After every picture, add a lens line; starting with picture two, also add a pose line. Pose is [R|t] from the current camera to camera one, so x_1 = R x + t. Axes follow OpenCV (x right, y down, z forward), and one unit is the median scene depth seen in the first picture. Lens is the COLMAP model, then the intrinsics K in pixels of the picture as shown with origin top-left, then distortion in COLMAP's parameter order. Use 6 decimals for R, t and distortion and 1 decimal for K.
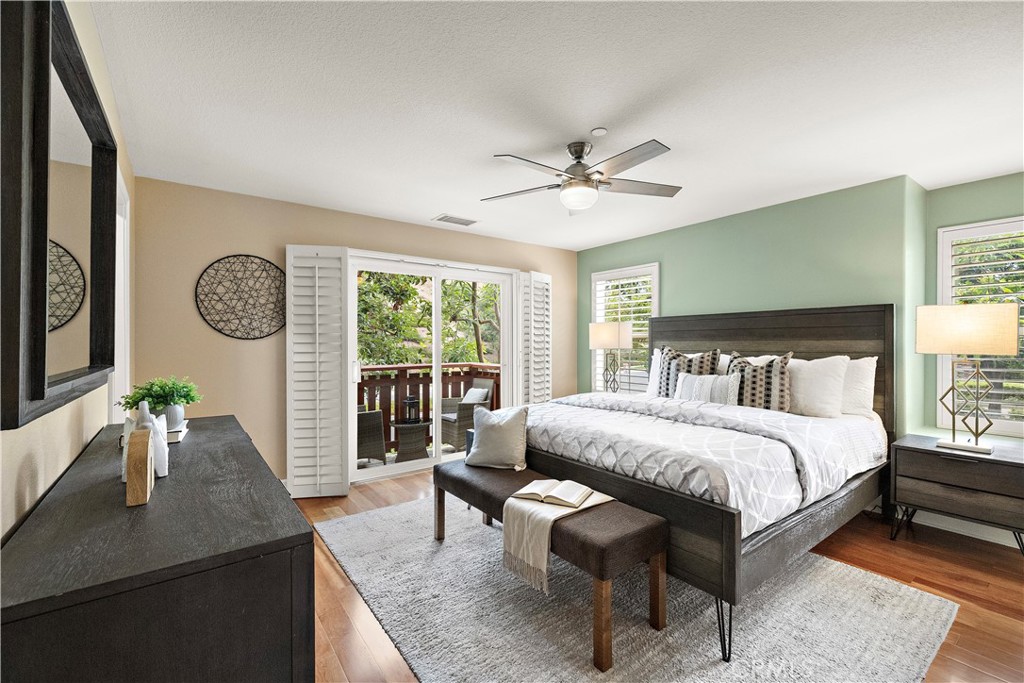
lens RADIAL K [[435.7, 0, 510.5], [0, 435.7, 332.4], [0, 0, 1]] dist [-0.003688, 0.000419]
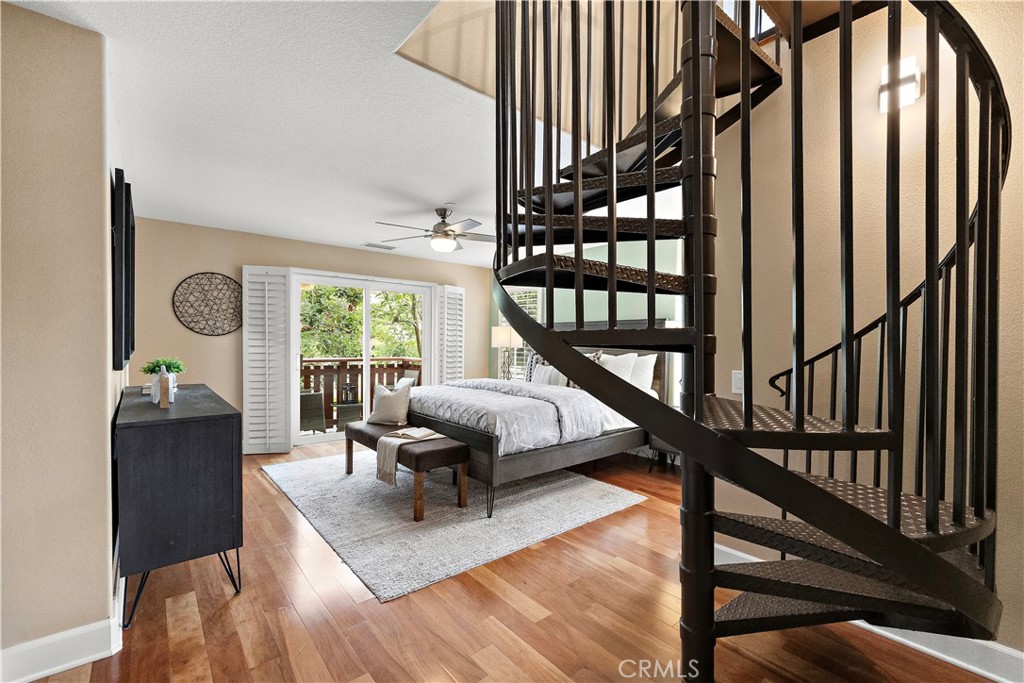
lens RADIAL K [[435.7, 0, 515.5], [0, 435.7, 344.7], [0, 0, 1]] dist [-0.003688, 0.000419]
pose [[0.997643, 0.014680, 0.067032, 0.231308], [-0.016674, 0.999432, 0.029279, -0.010412], [-0.066565, -0.030327, 0.997321, -0.390130]]
